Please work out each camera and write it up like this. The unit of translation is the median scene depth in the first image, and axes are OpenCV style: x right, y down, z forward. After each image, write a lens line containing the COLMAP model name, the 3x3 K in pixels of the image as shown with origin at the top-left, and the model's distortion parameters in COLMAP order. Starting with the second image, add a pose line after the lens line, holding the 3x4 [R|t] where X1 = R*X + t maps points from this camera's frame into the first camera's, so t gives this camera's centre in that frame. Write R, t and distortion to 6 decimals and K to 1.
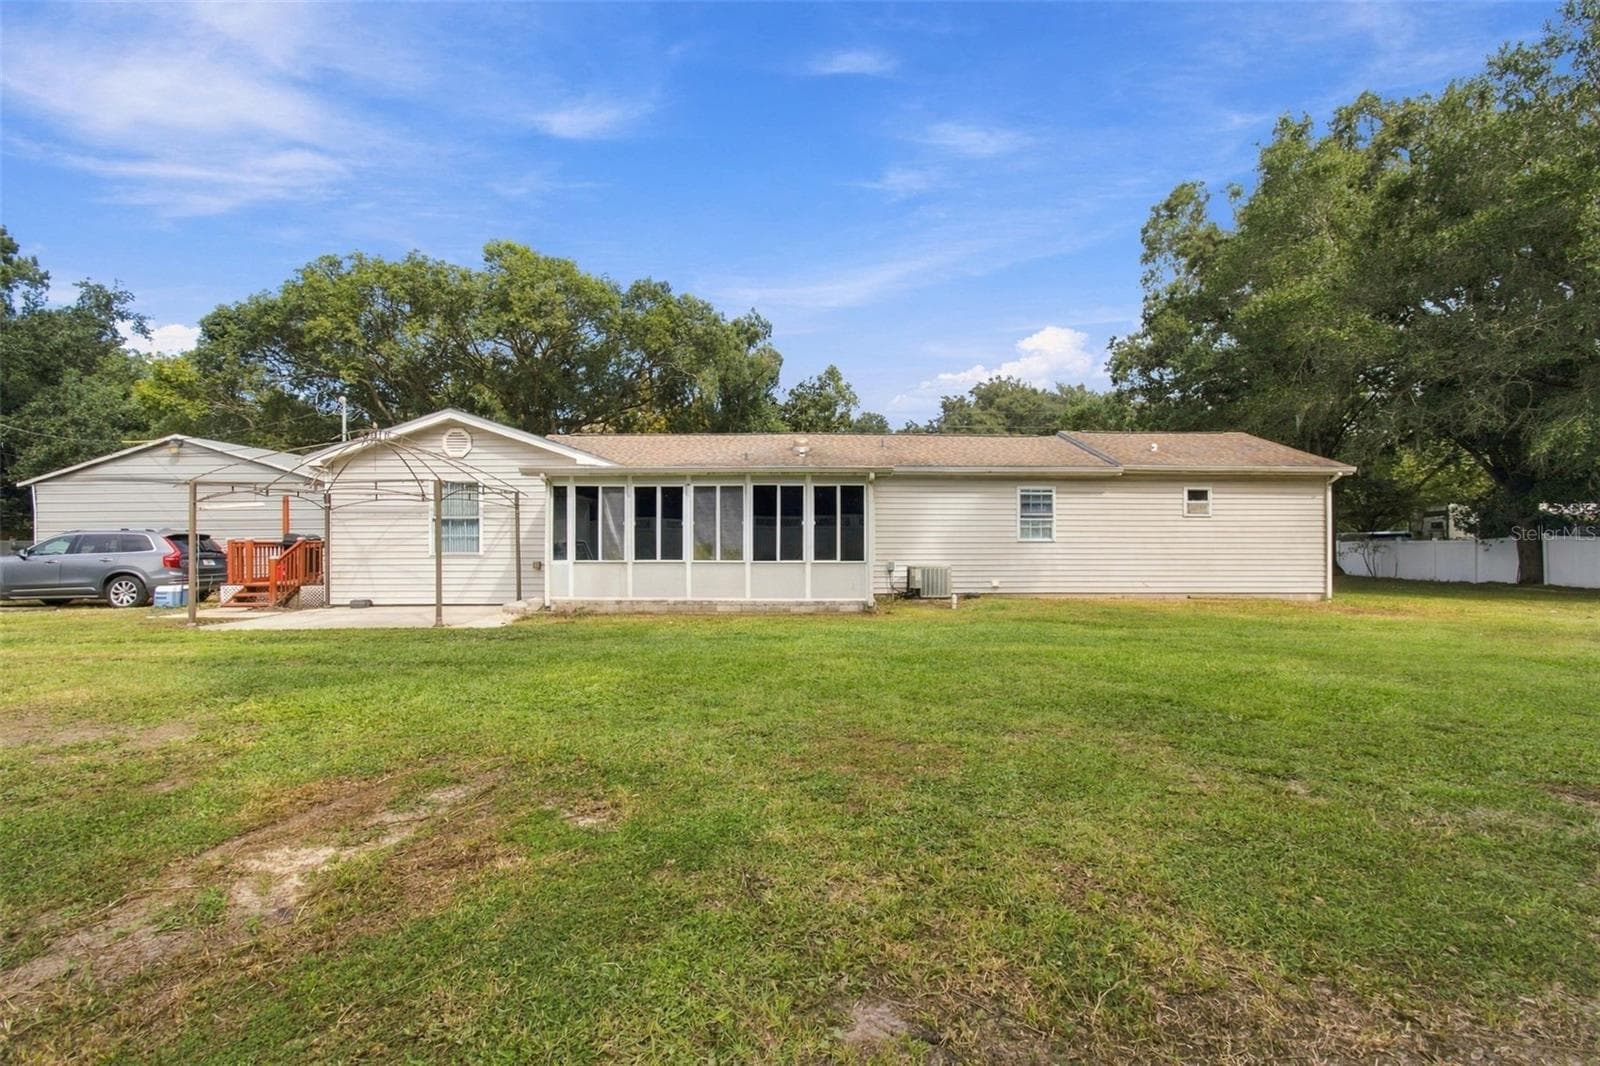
lens RADIAL K [[717.0, 0, 800.0], [0, 717.0, 533.0], [0, 0, 1]] dist [-0.009338, -0.000338]
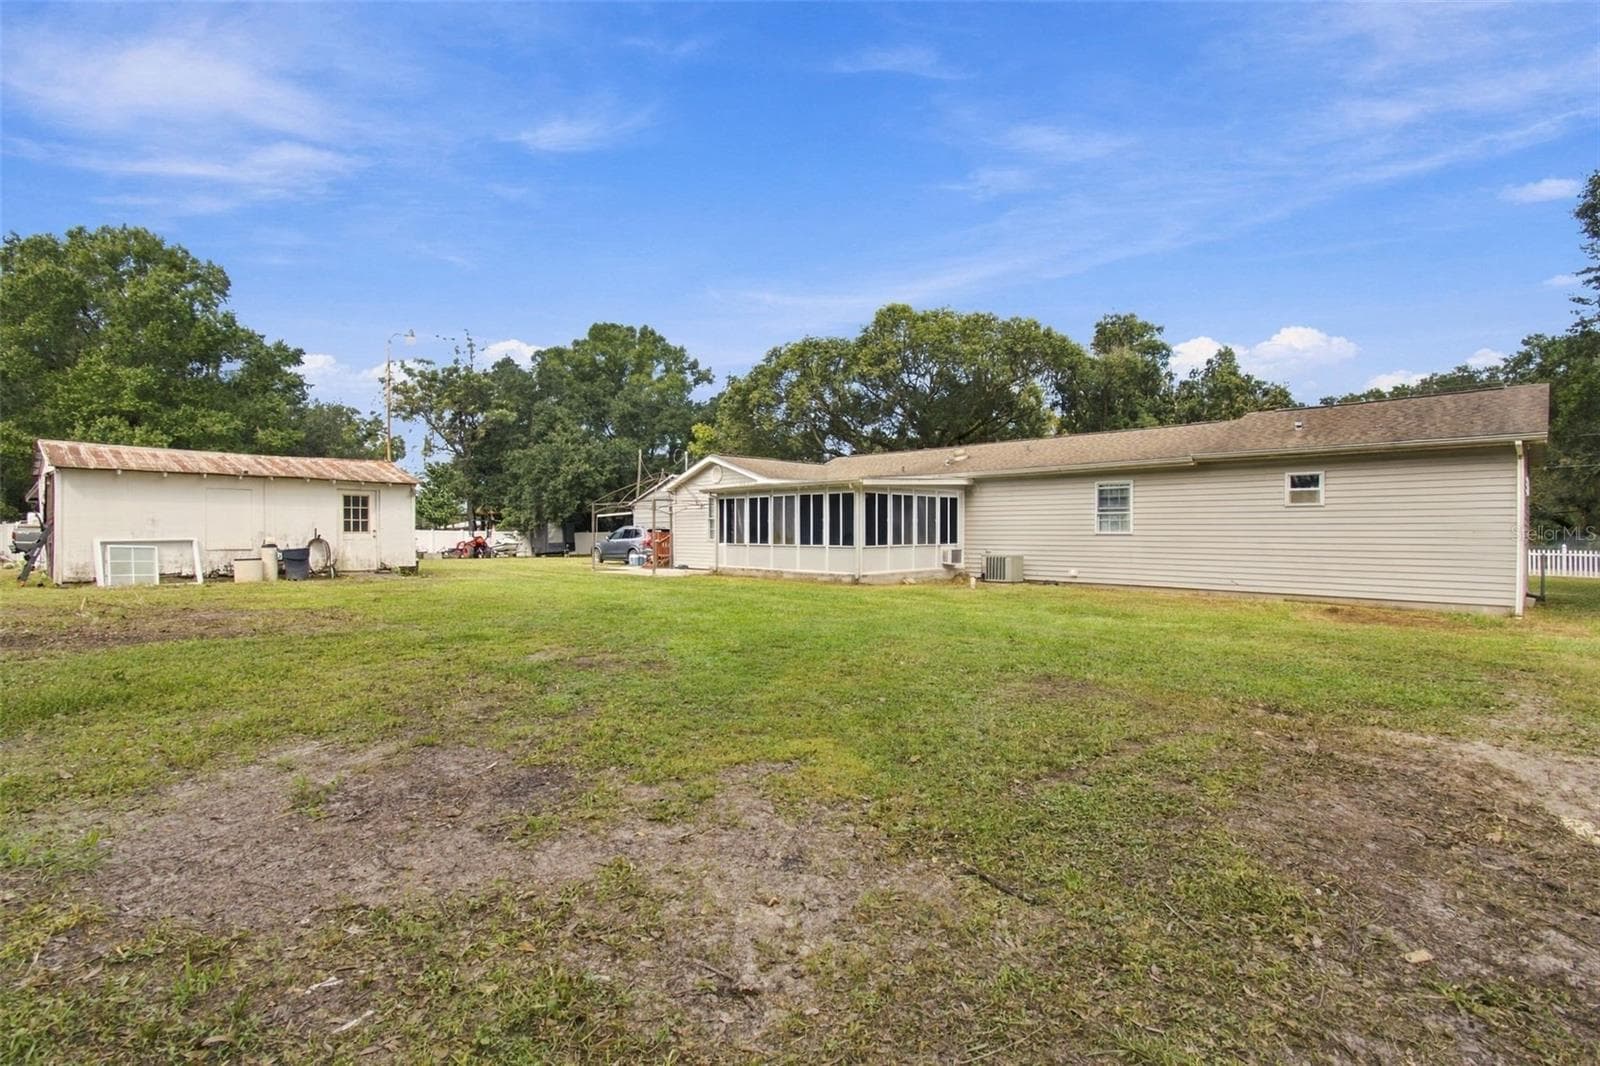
lens RADIAL K [[717.0, 0, 800.0], [0, 717.0, 533.0], [0, 0, 1]] dist [-0.009338, -0.000338]
pose [[0.697240, 0.002203, -0.716834, 0.886300], [0.000610, 0.999993, 0.003667, 0.006890], [0.716837, -0.002994, 0.697234, -0.046796]]
